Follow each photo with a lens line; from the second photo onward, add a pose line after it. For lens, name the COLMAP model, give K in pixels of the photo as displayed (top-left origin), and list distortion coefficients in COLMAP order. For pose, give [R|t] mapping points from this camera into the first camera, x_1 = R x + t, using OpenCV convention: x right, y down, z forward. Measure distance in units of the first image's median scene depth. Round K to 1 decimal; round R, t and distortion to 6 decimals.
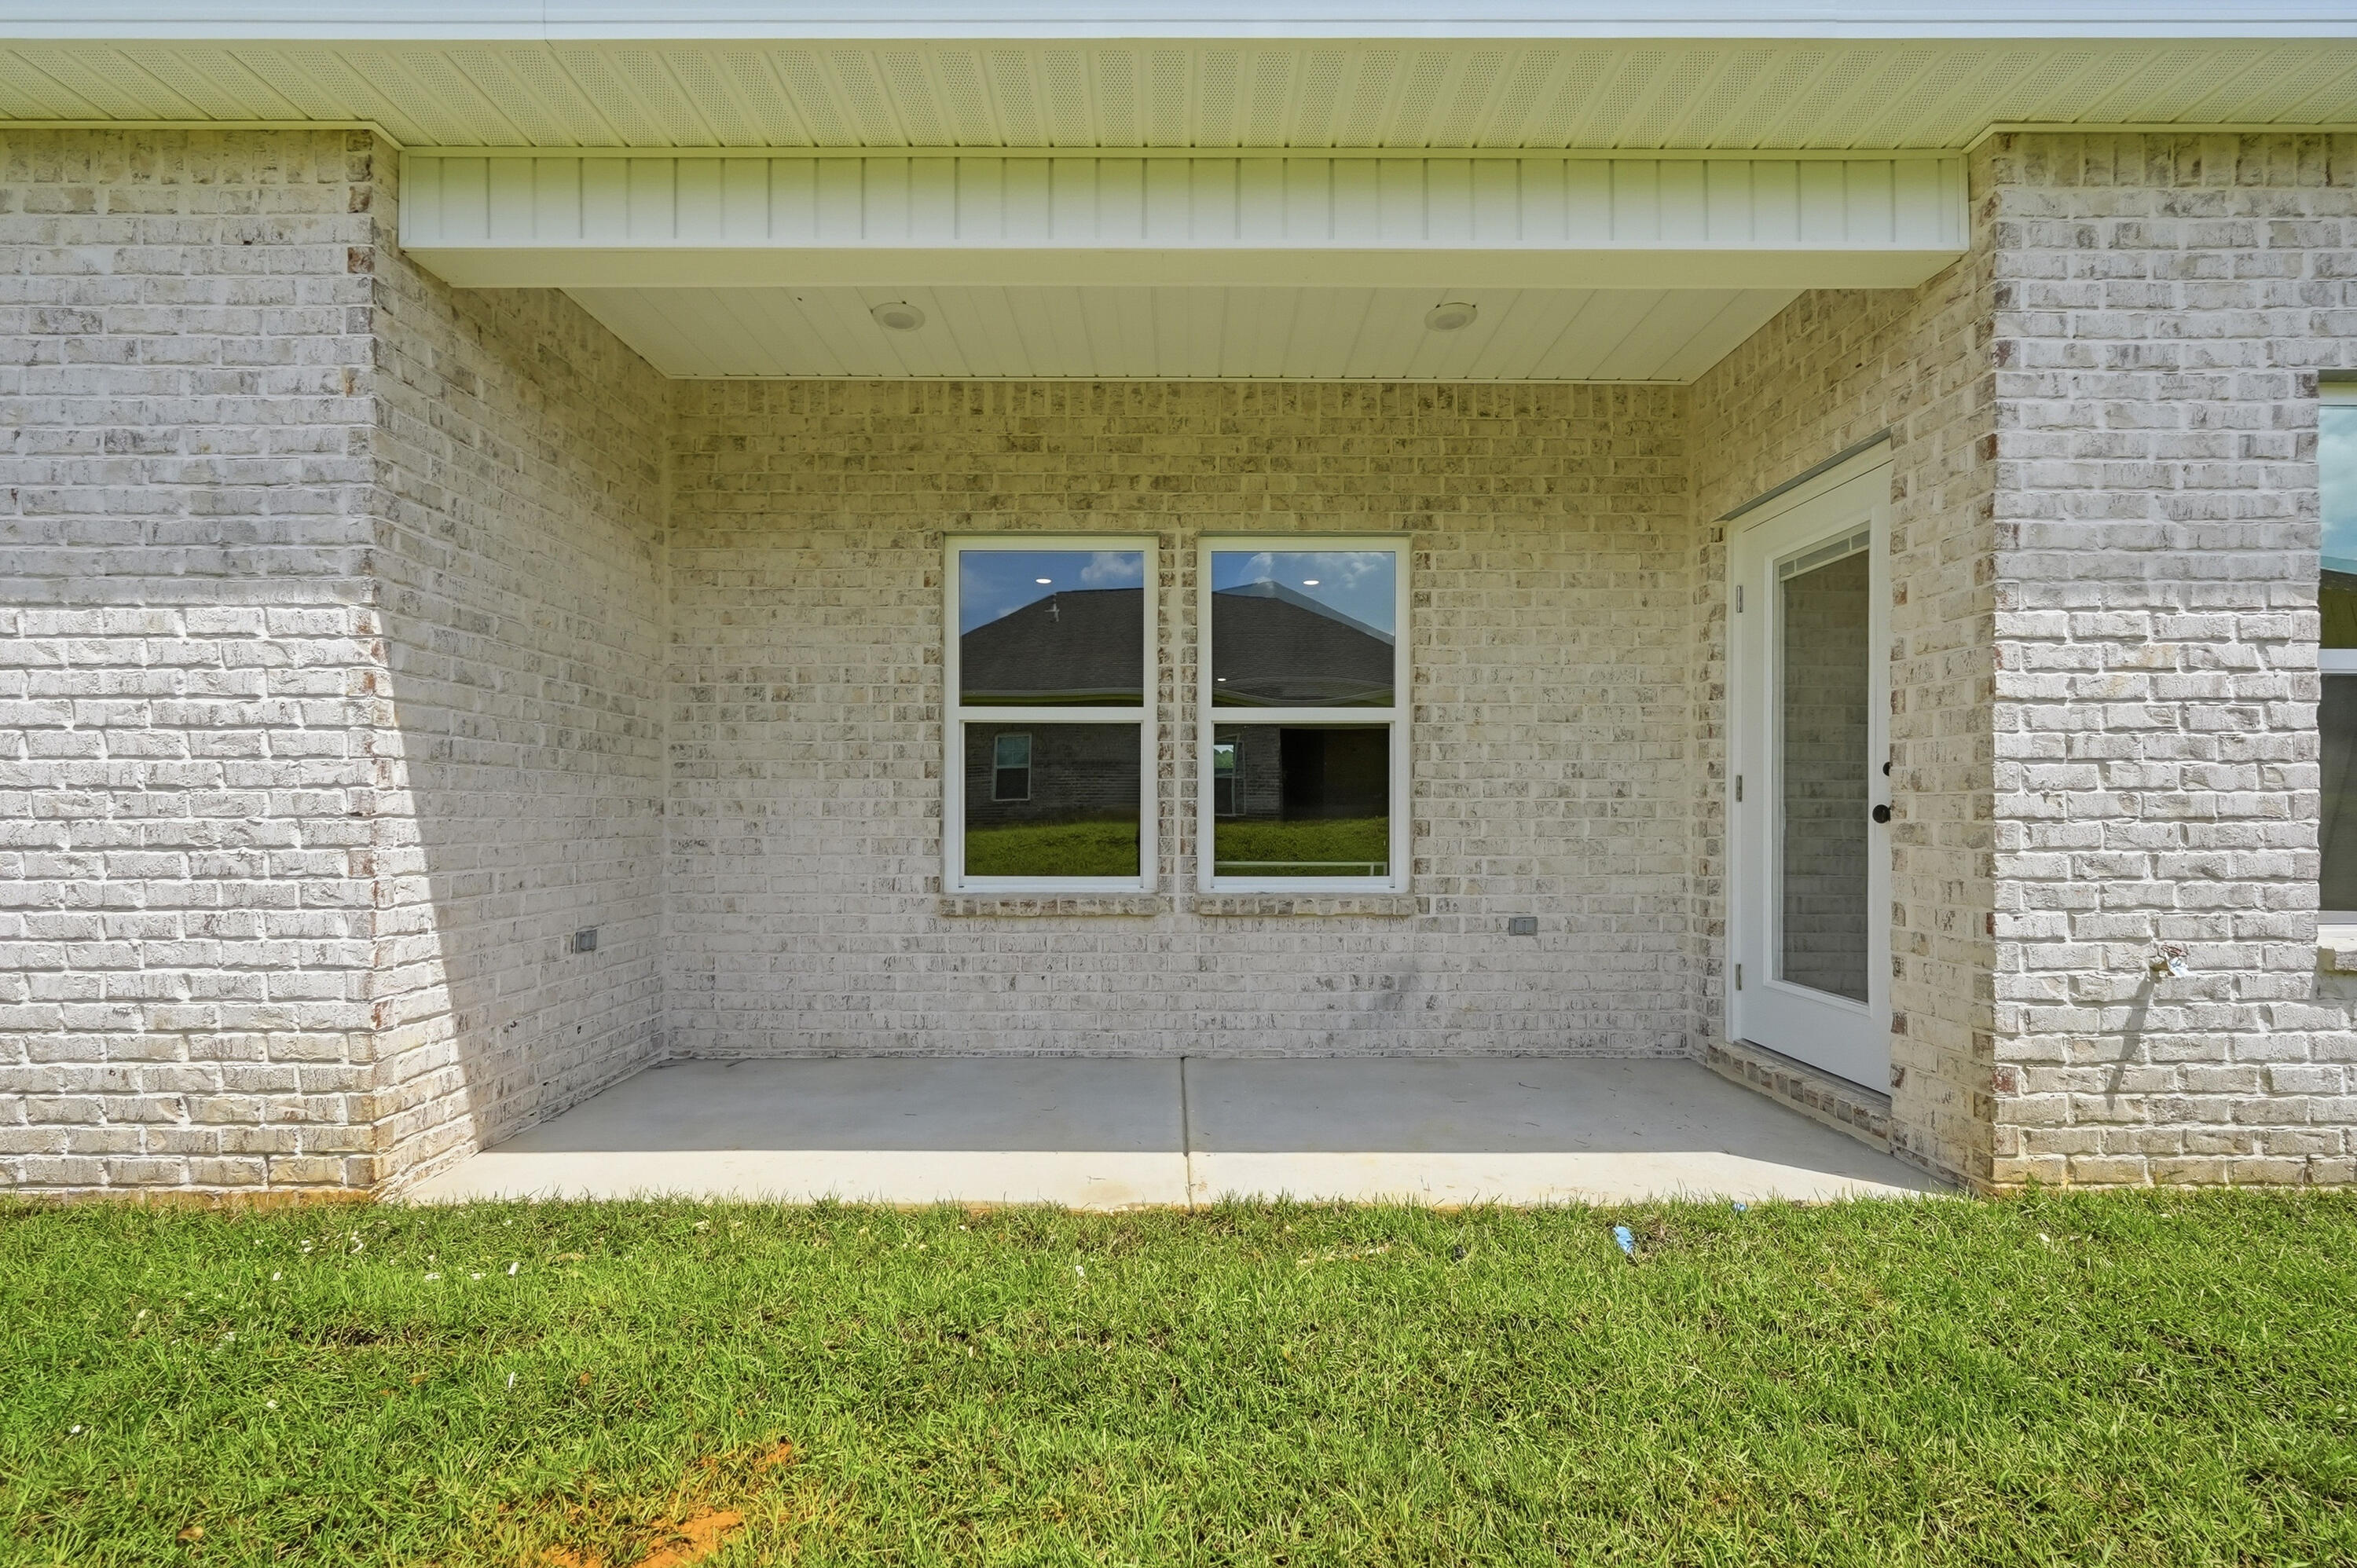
lens RADIAL K [[998.6, 0, 1176.8], [0, 998.6, 802.9], [0, 0, 1]] dist [-0.005463, 0.003198]
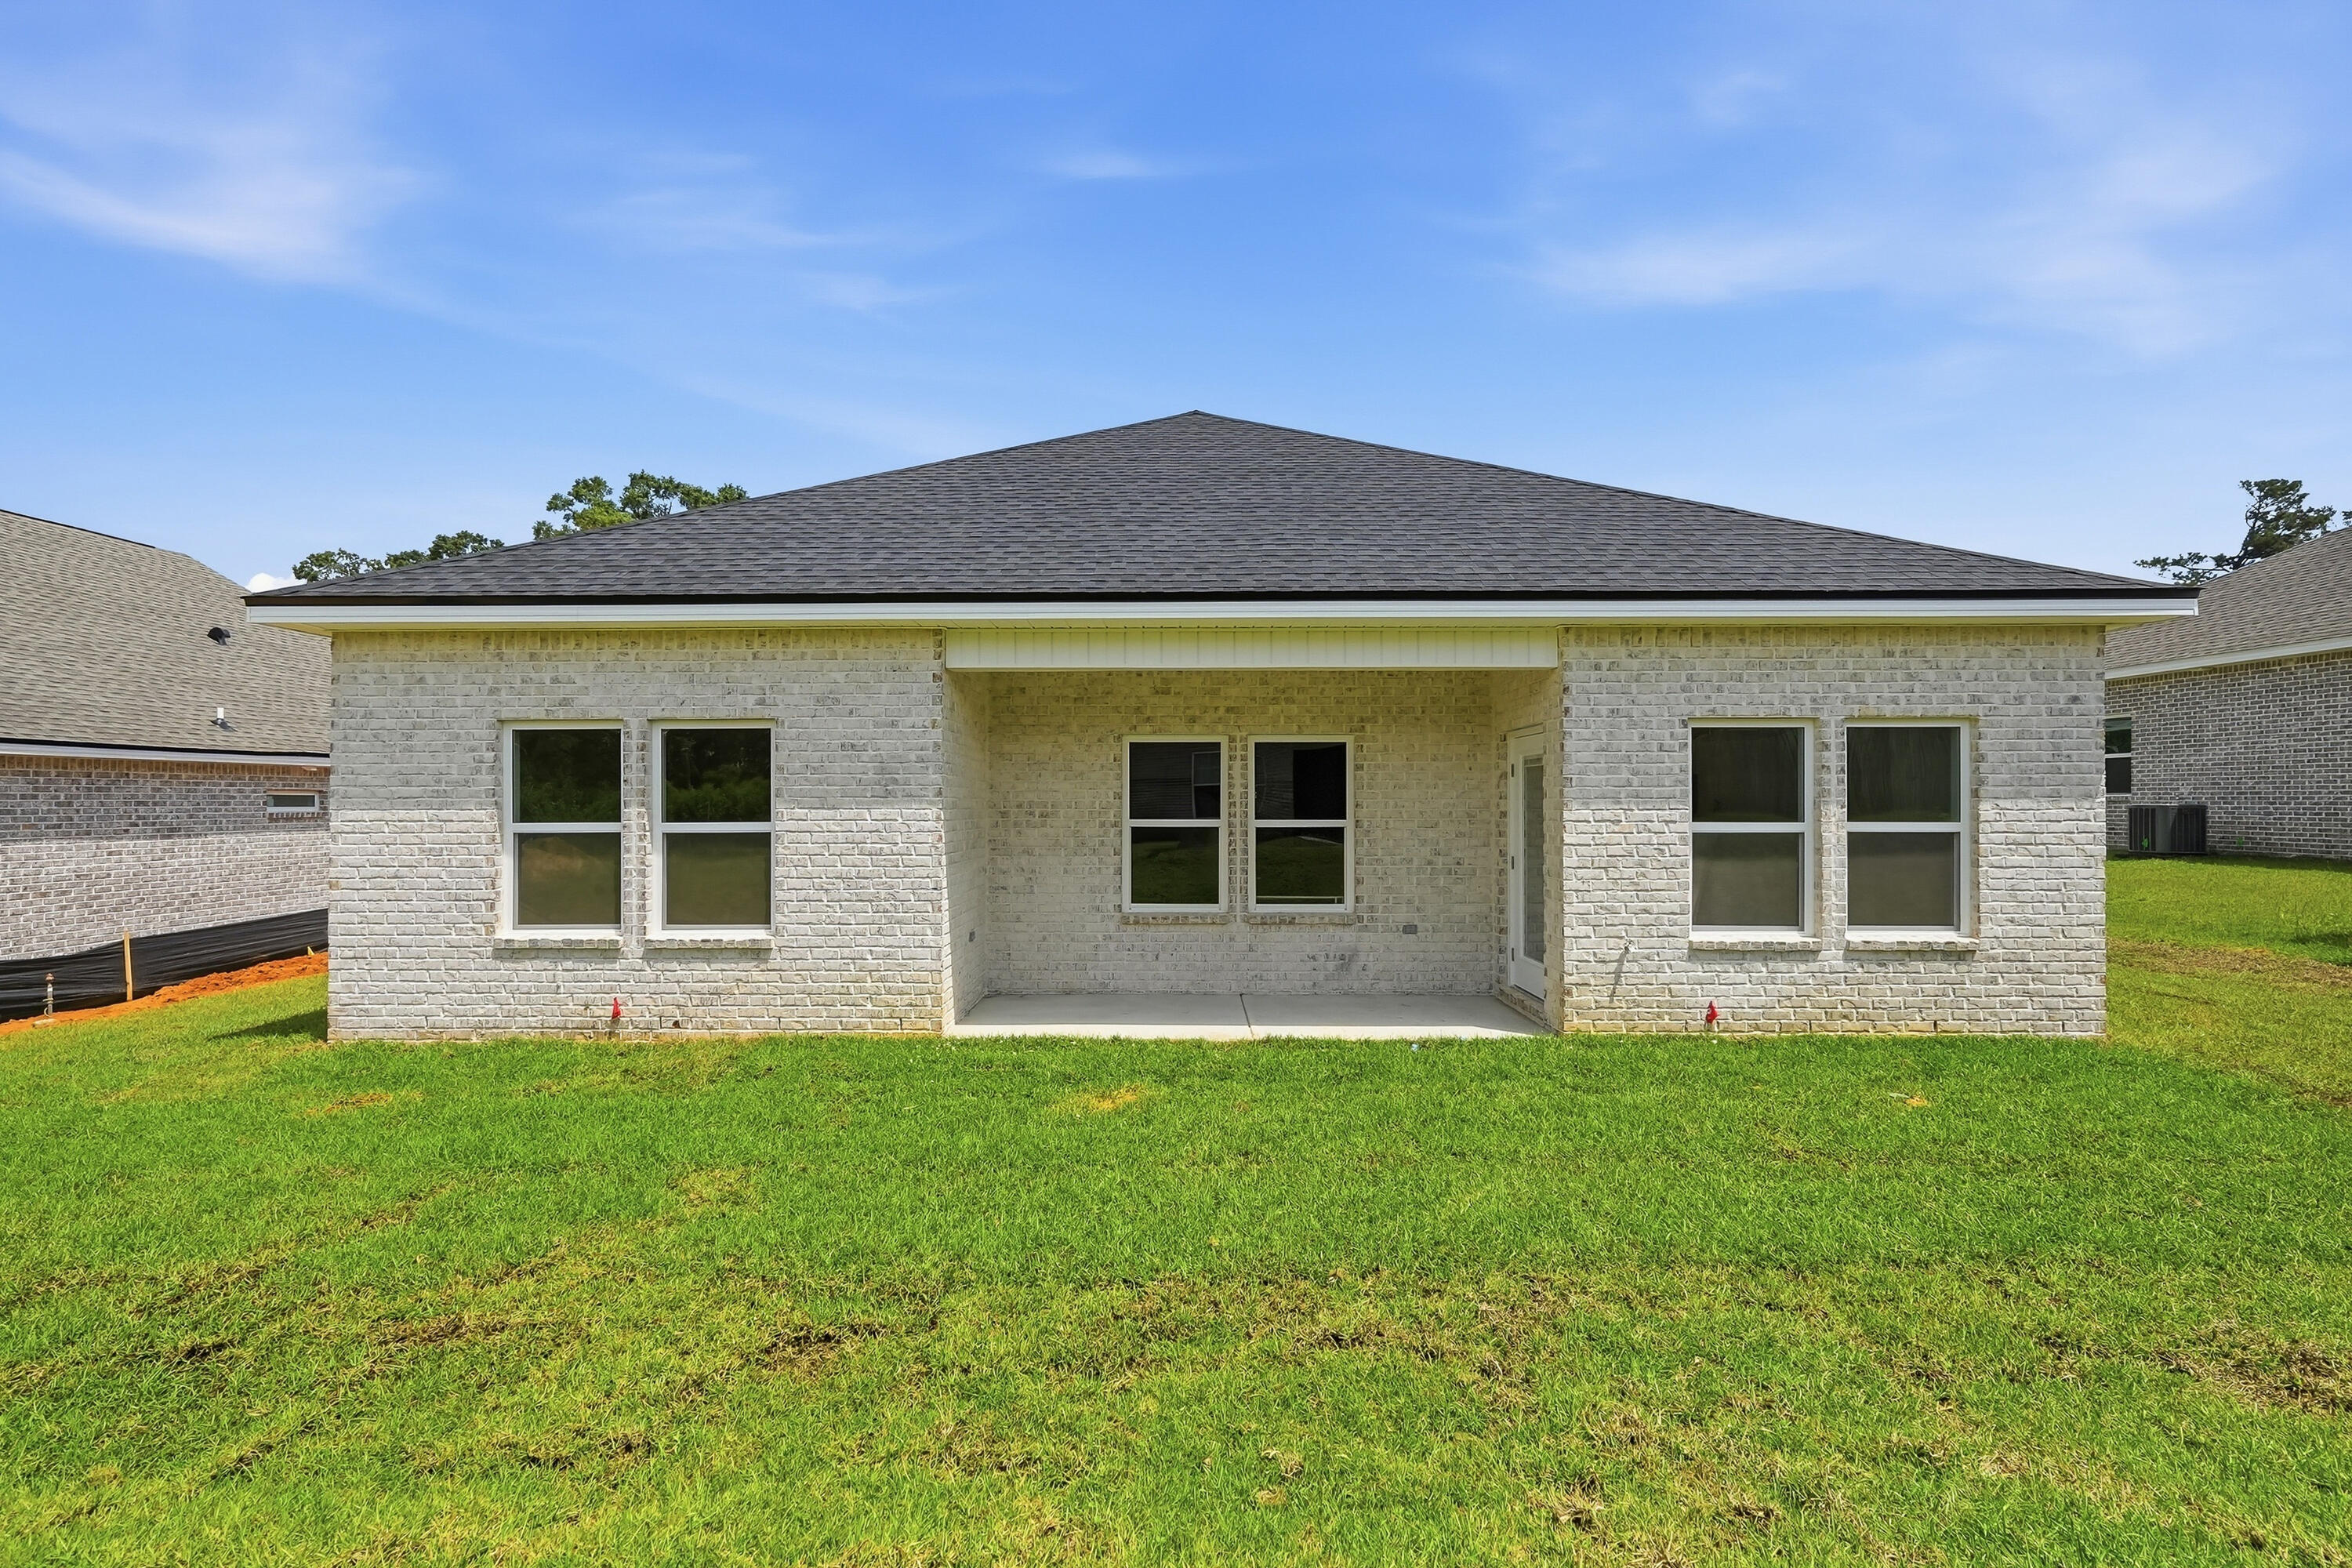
lens RADIAL K [[996.6, 0, 1178.2], [0, 996.6, 780.3], [0, 0, 1]] dist [-0.005463, 0.003198]
pose [[0.999915, -0.000234, -0.013057, -0.097491], [0.000040, 0.999889, -0.014888, -0.151874], [0.013059, 0.014887, 0.999804, -1.052370]]
